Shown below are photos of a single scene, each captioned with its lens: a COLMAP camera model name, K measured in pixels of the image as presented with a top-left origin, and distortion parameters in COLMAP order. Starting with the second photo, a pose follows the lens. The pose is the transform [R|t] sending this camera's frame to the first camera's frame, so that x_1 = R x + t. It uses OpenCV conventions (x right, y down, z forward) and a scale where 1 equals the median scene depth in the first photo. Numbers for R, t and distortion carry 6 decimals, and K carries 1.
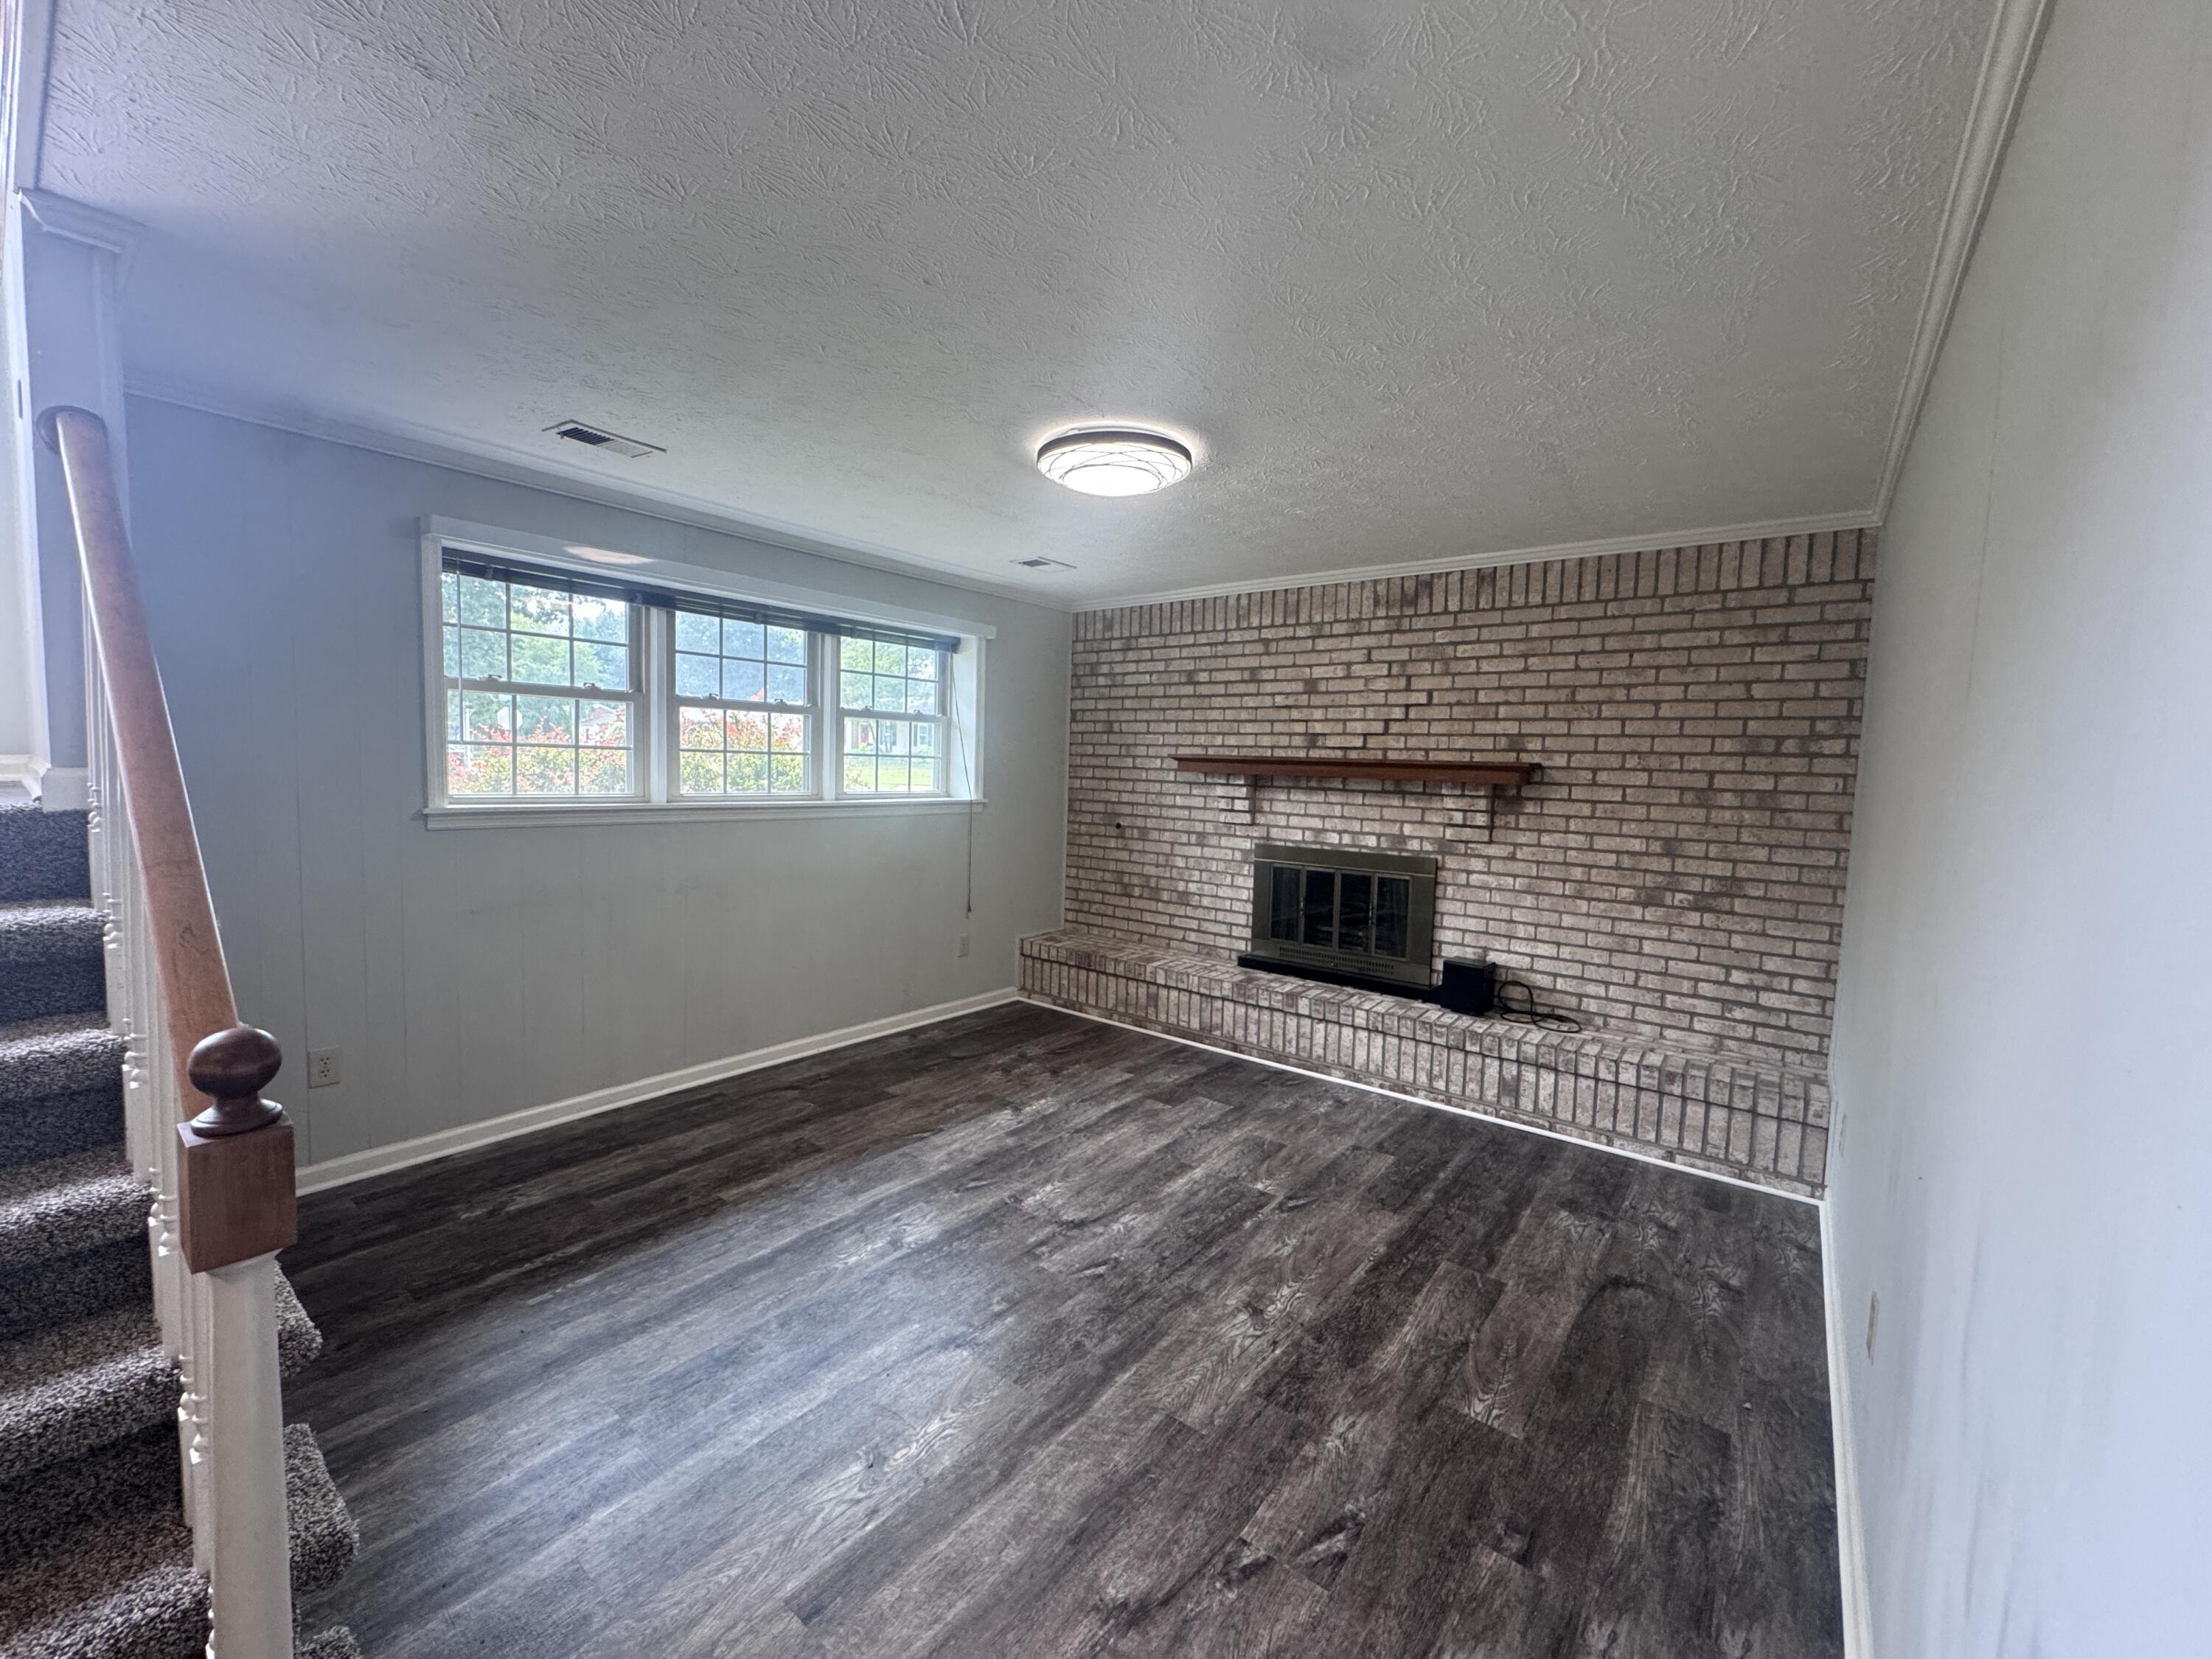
lens RADIAL K [[881.7, 0, 1104.9], [0, 881.7, 827.2], [0, 0, 1]] dist [-0.002424, -0.000127]
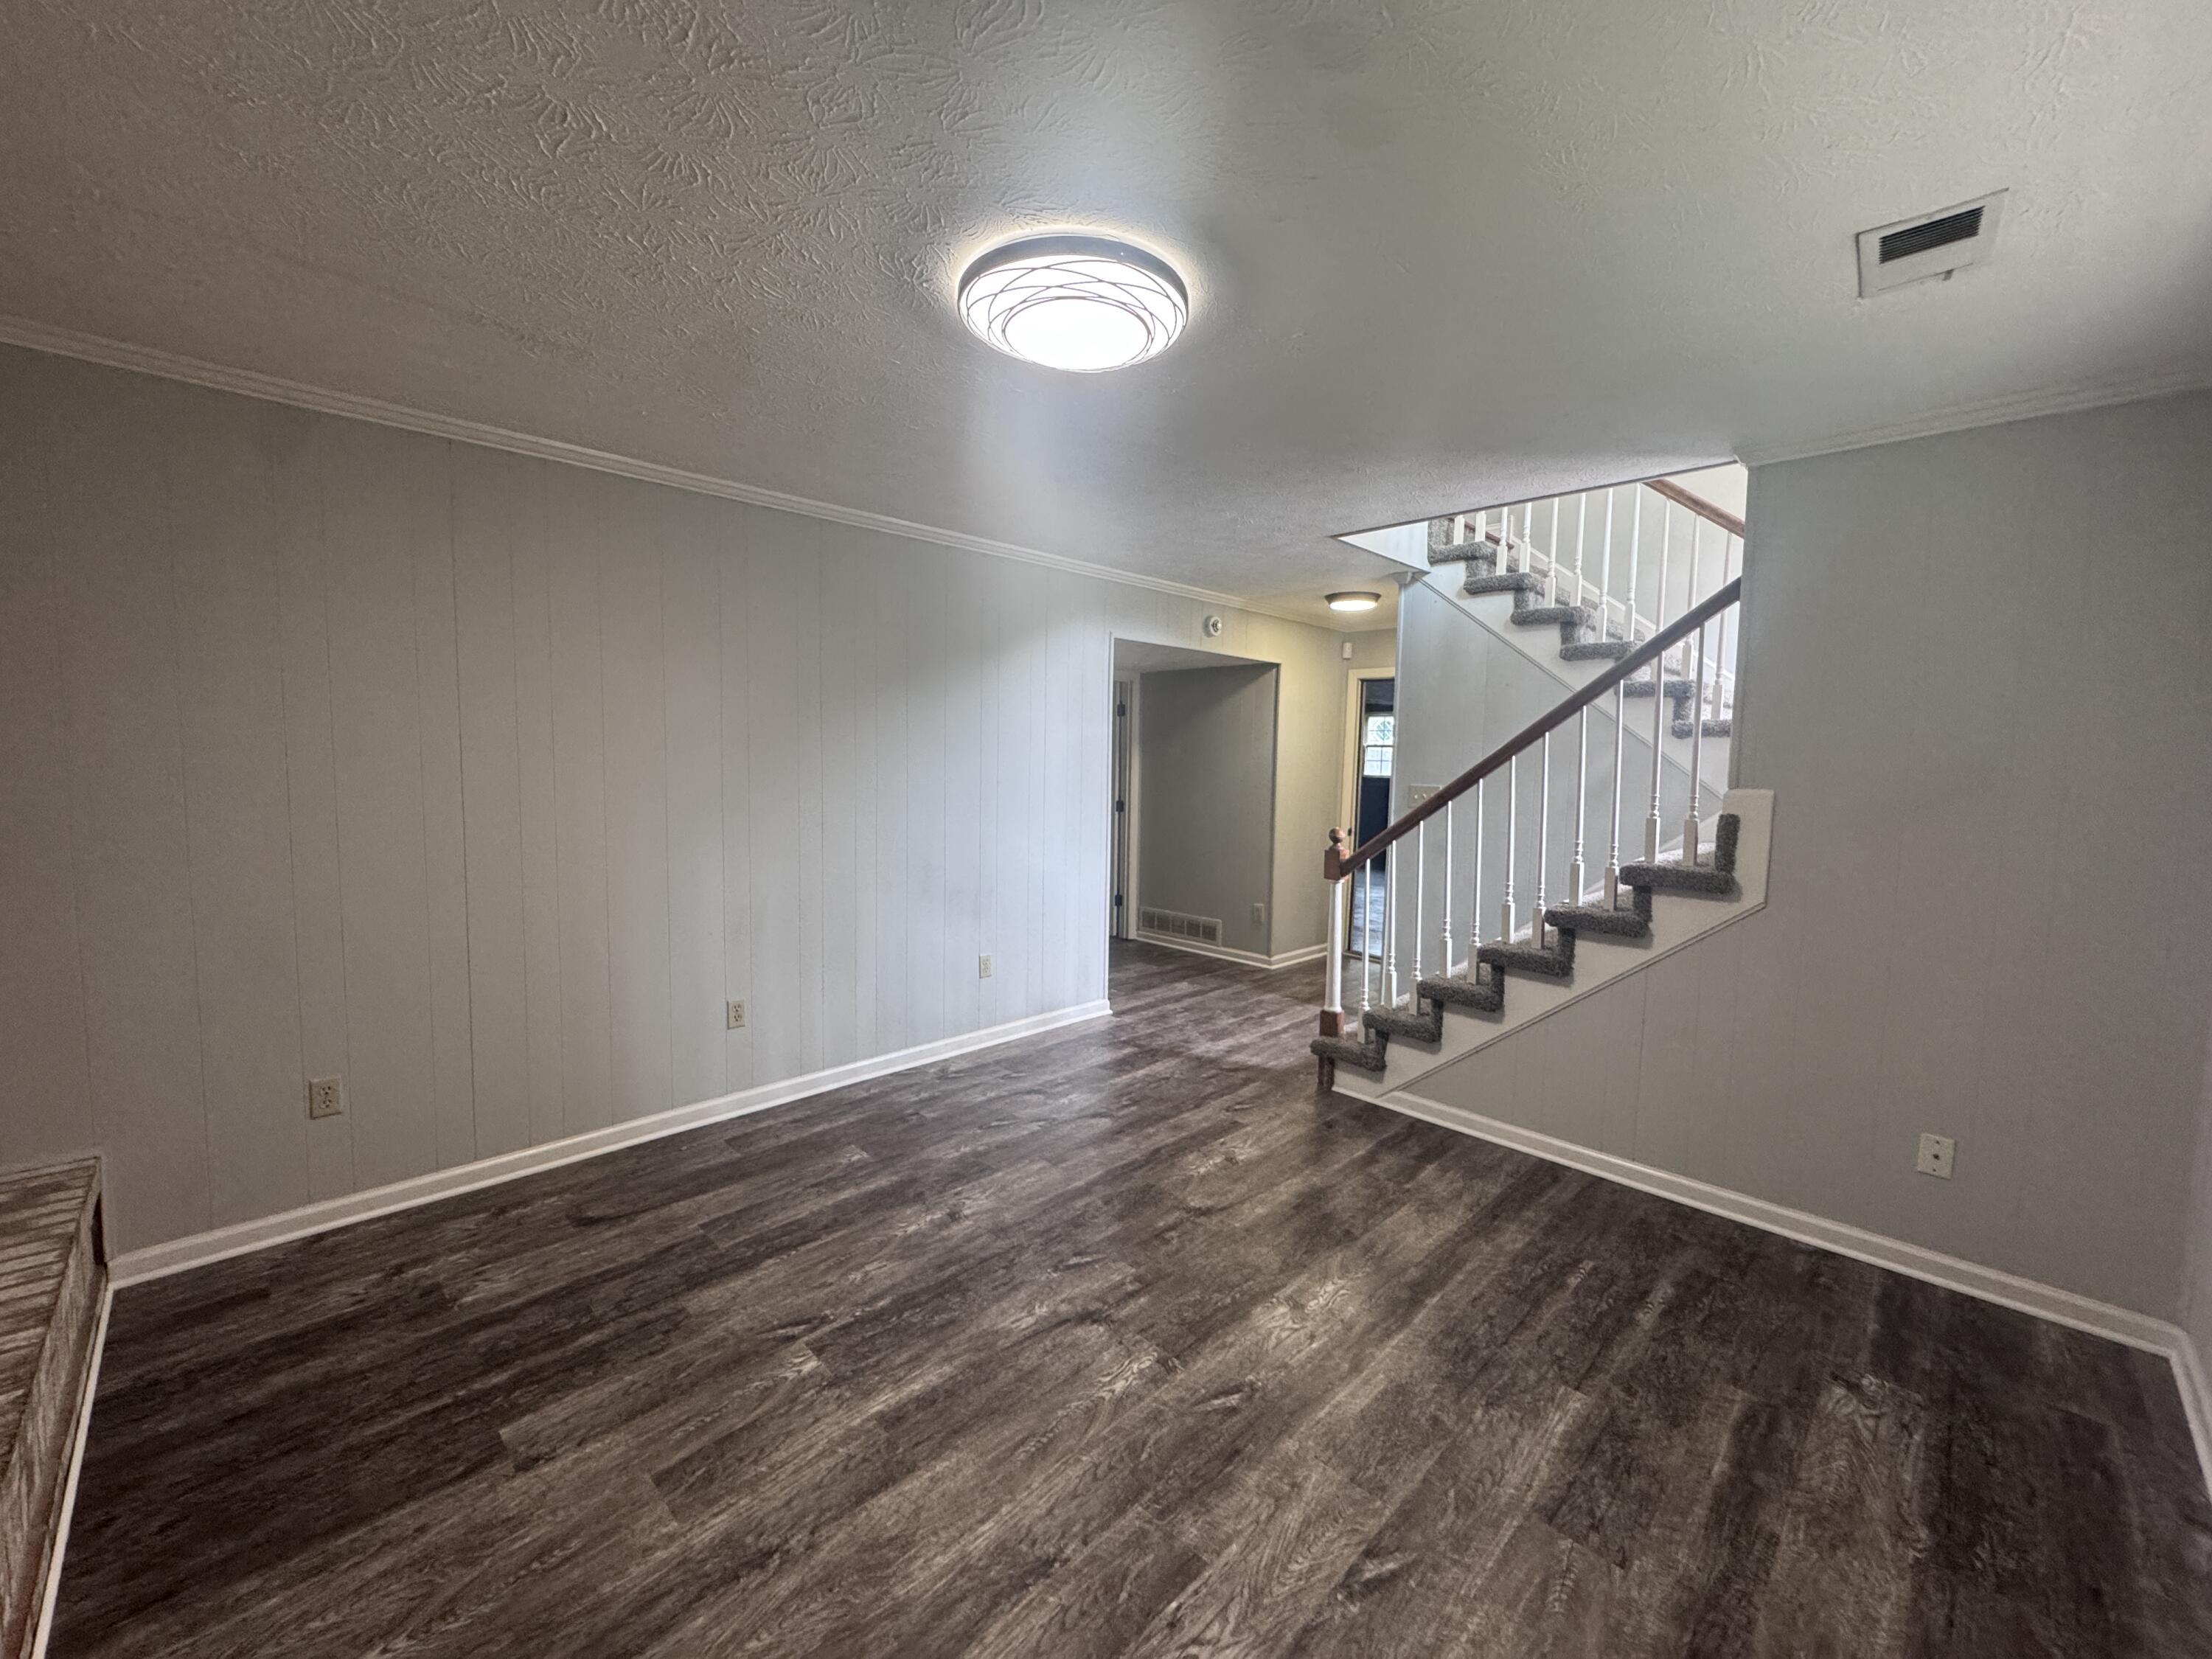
lens RADIAL K [[881.7, 0, 1104.9], [0, 881.7, 827.2], [0, 0, 1]] dist [-0.002424, -0.000127]
pose [[-0.991599, -0.059105, 0.115060, -0.116895], [-0.040722, 0.986915, 0.156014, -0.133681], [-0.122776, 0.150018, -0.981030, 1.780736]]
